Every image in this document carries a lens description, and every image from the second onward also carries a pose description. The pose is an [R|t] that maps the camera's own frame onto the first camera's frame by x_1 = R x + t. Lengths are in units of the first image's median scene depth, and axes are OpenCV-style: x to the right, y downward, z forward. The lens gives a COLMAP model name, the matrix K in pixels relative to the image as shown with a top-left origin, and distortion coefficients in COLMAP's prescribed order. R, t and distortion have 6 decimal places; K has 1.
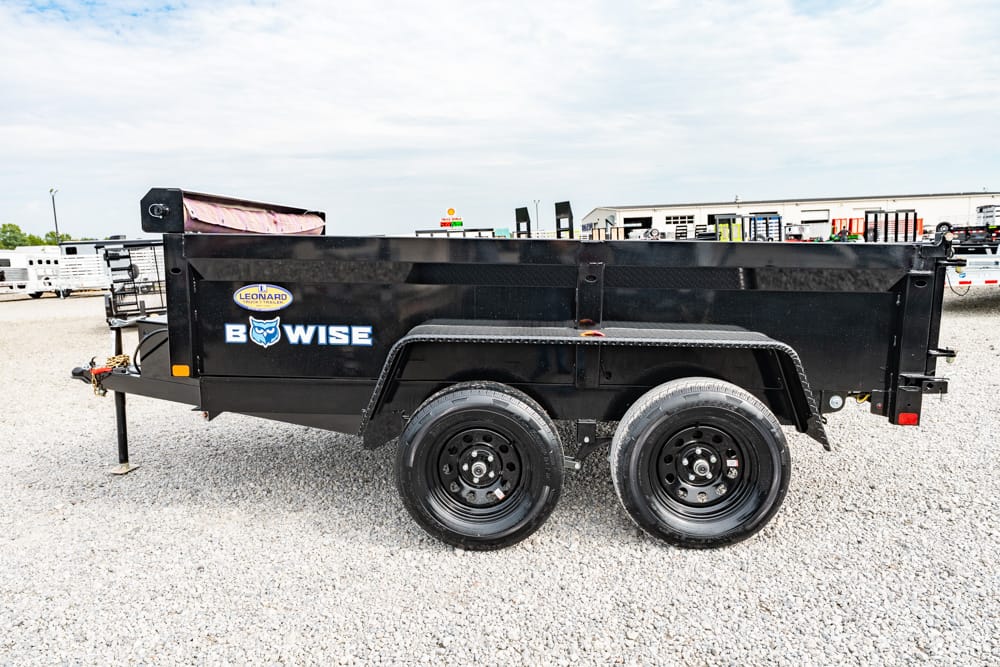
lens RADIAL K [[667.2, 0, 493.5], [0, 667.2, 334.8], [0, 0, 1]] dist [-0.002453, 0.002810]
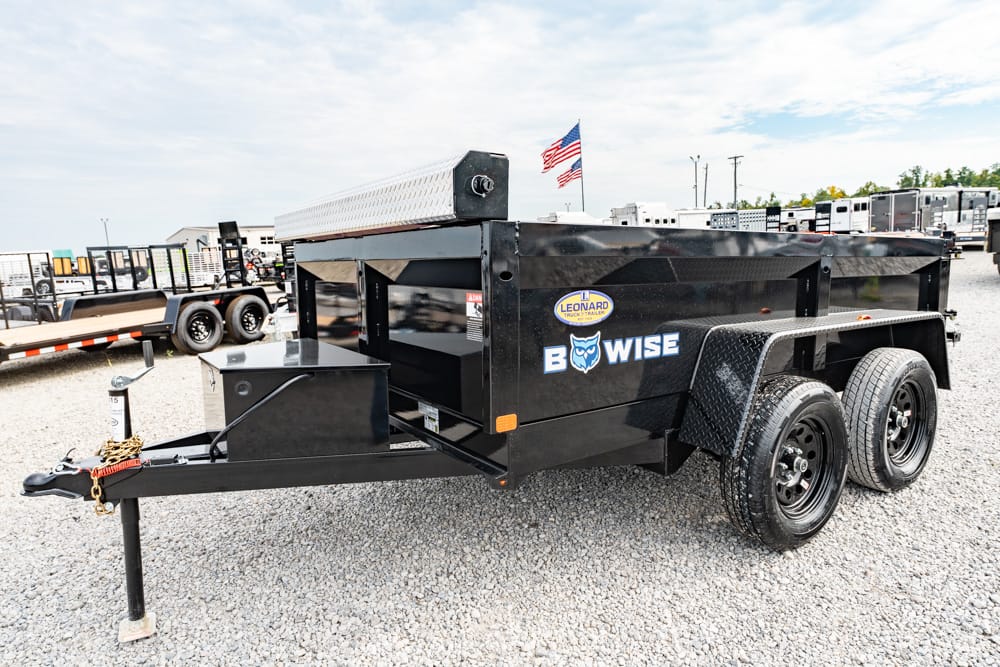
lens RADIAL K [[602.7, 0, 496.8], [0, 602.7, 329.2], [0, 0, 1]] dist [0.000343, 0.002433]
pose [[0.792374, -0.087103, 0.603785, -0.839201], [0.102526, 0.994690, 0.008946, -0.047886], [-0.601359, 0.054815, 0.797097, 0.511397]]
